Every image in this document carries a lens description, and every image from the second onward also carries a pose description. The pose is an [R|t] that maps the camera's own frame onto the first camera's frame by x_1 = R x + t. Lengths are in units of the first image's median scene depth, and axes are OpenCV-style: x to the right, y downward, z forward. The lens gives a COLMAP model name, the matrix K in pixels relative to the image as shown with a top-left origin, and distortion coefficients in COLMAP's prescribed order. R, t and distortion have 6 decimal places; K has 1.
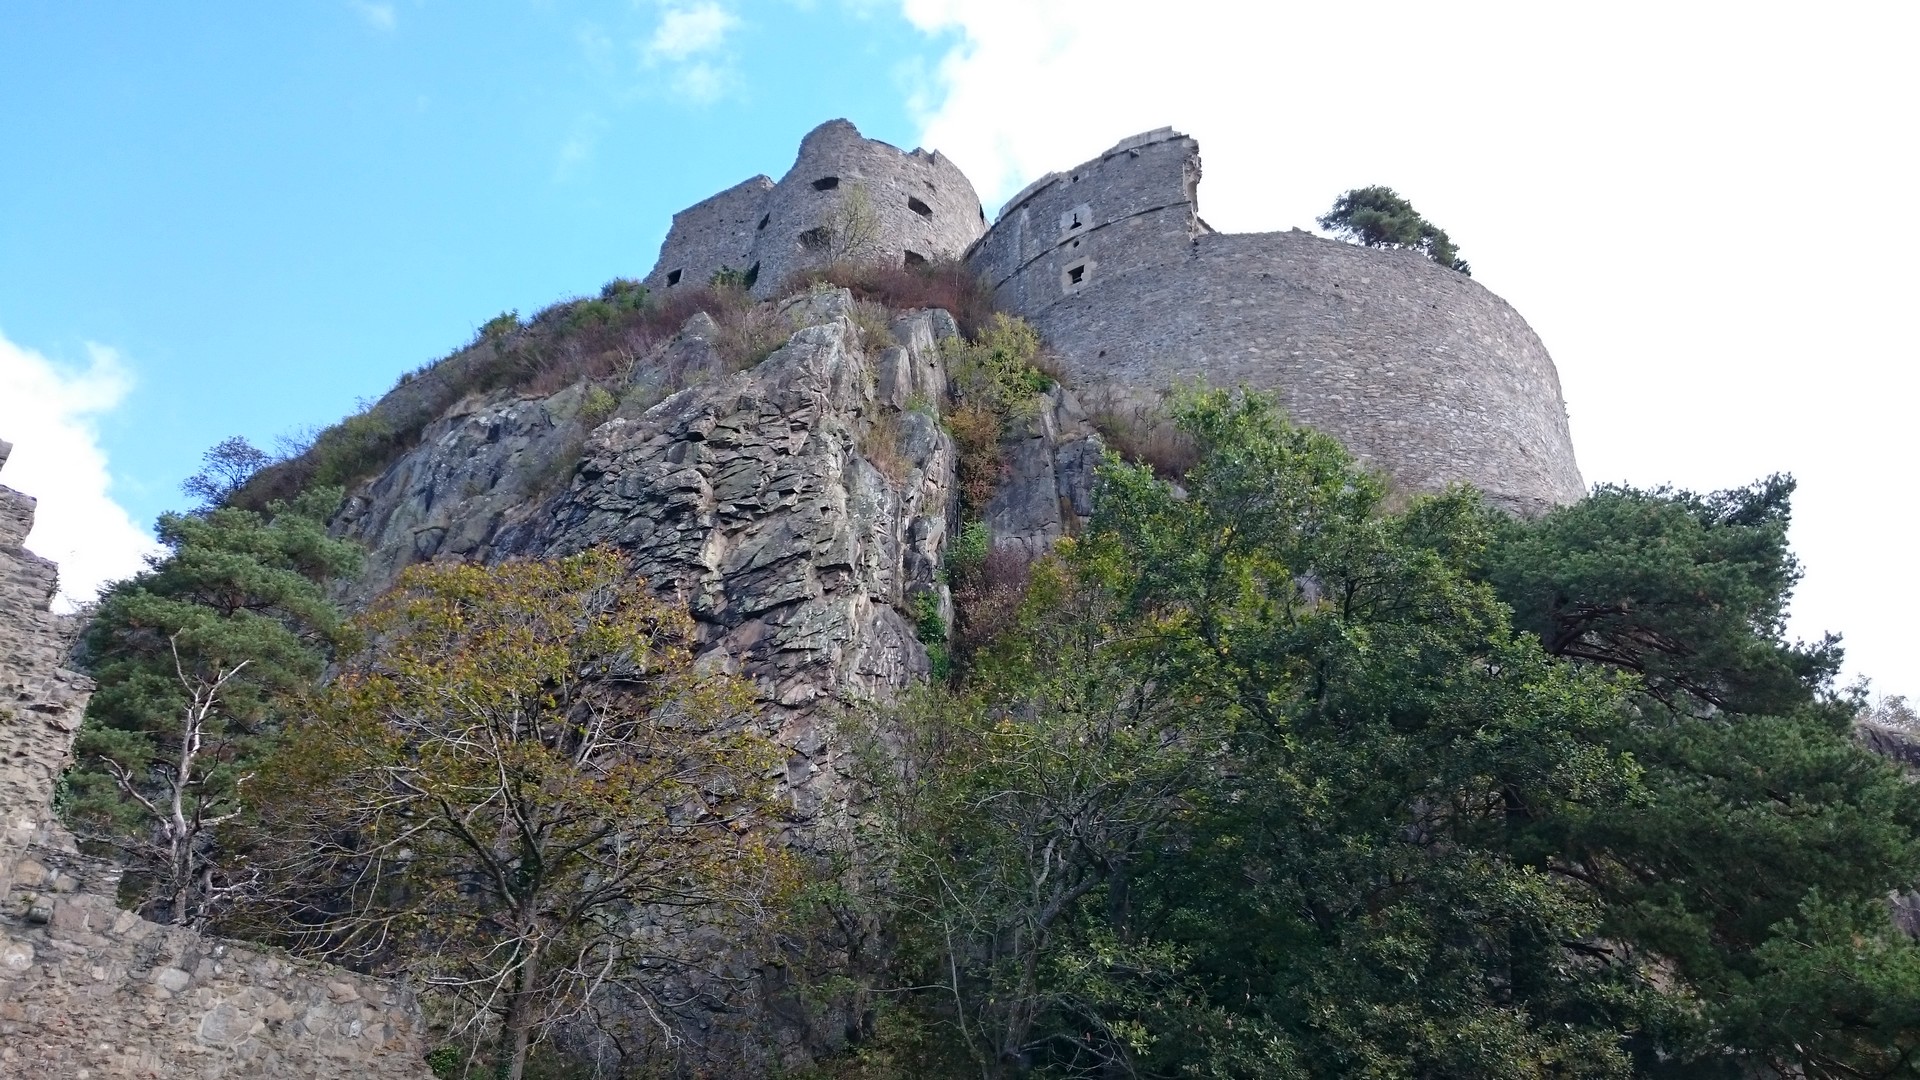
lens RADIAL K [[1413.7, 0, 945.6], [0, 1413.7, 545.5], [0, 0, 1]] dist [0.023153, -0.002325]
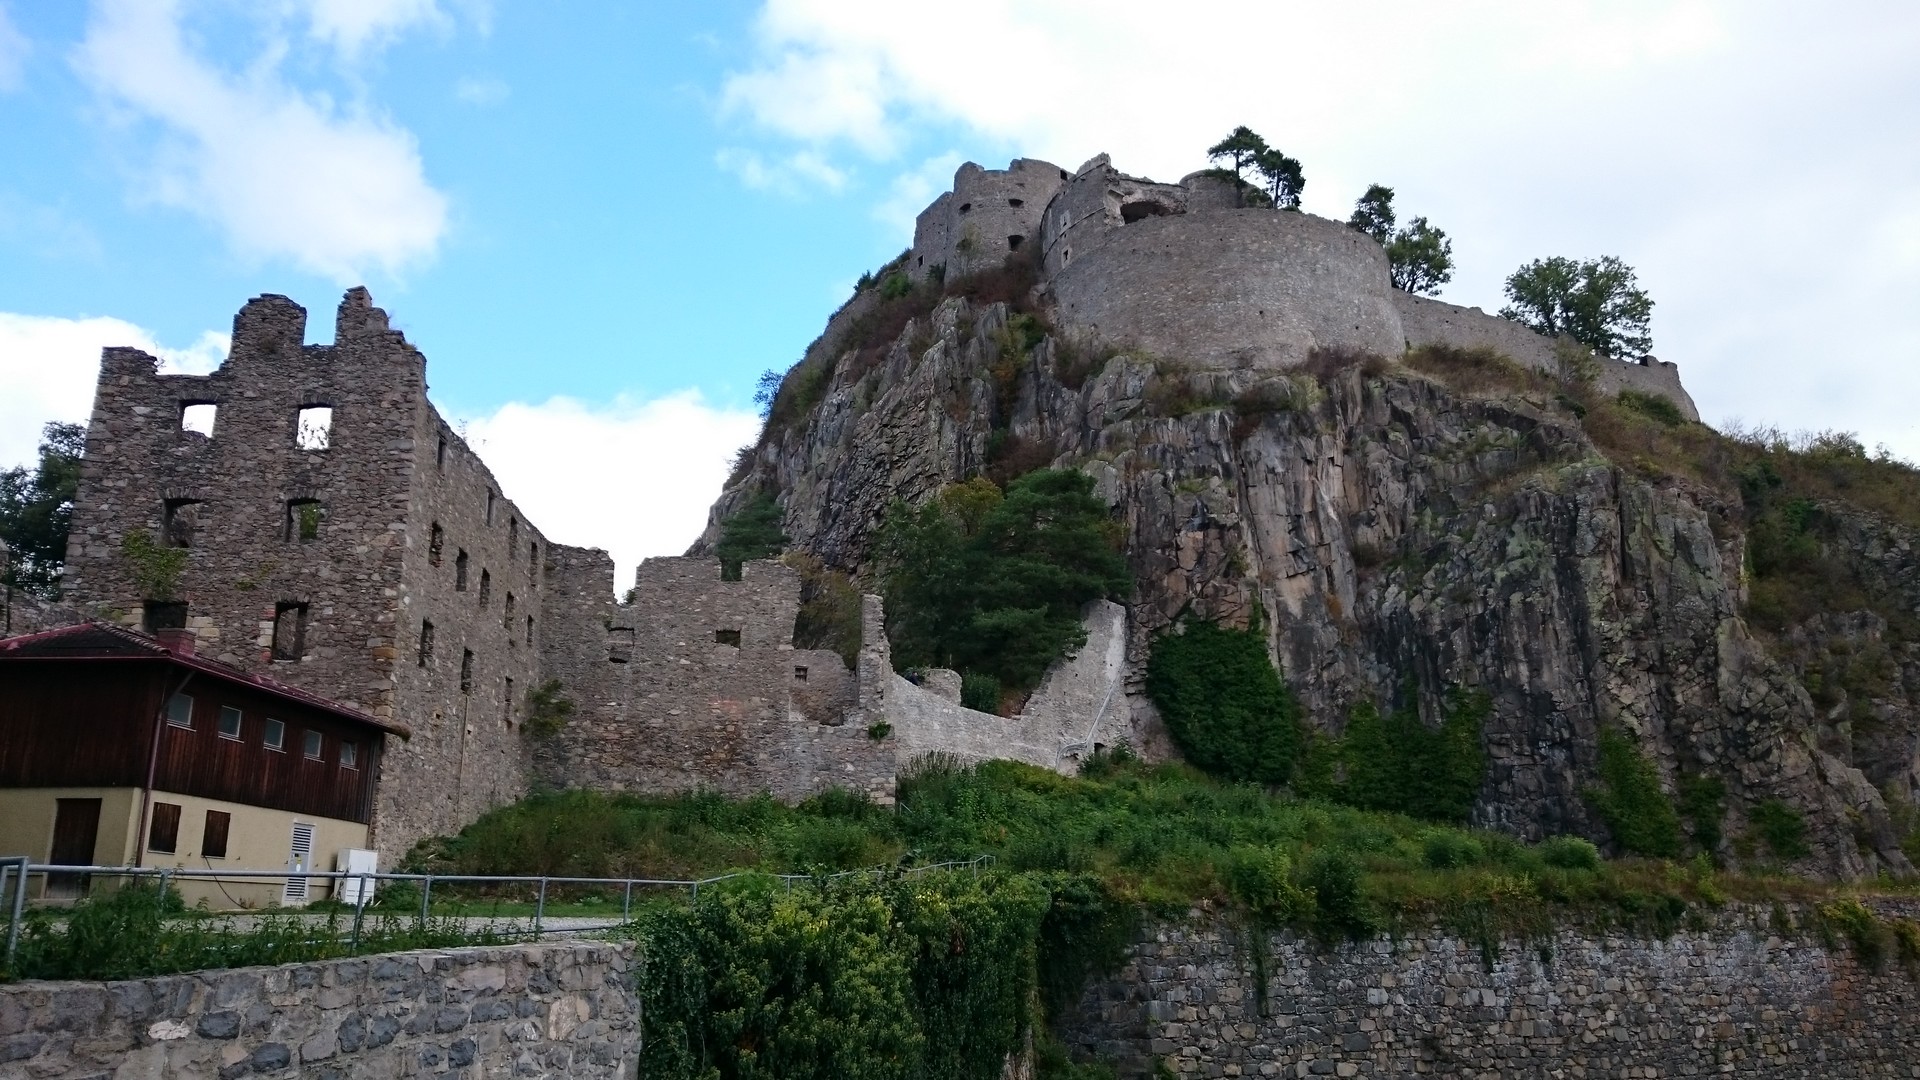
lens RADIAL K [[1413.7, 0, 958.4], [0, 1413.7, 543.6], [0, 0, 1]] dist [0.023153, -0.002325]
pose [[0.879981, -0.179225, -0.439899, 0.676416], [0.299443, 0.928204, 0.220840, -0.266106], [0.368736, -0.326060, 0.870470, -0.820448]]
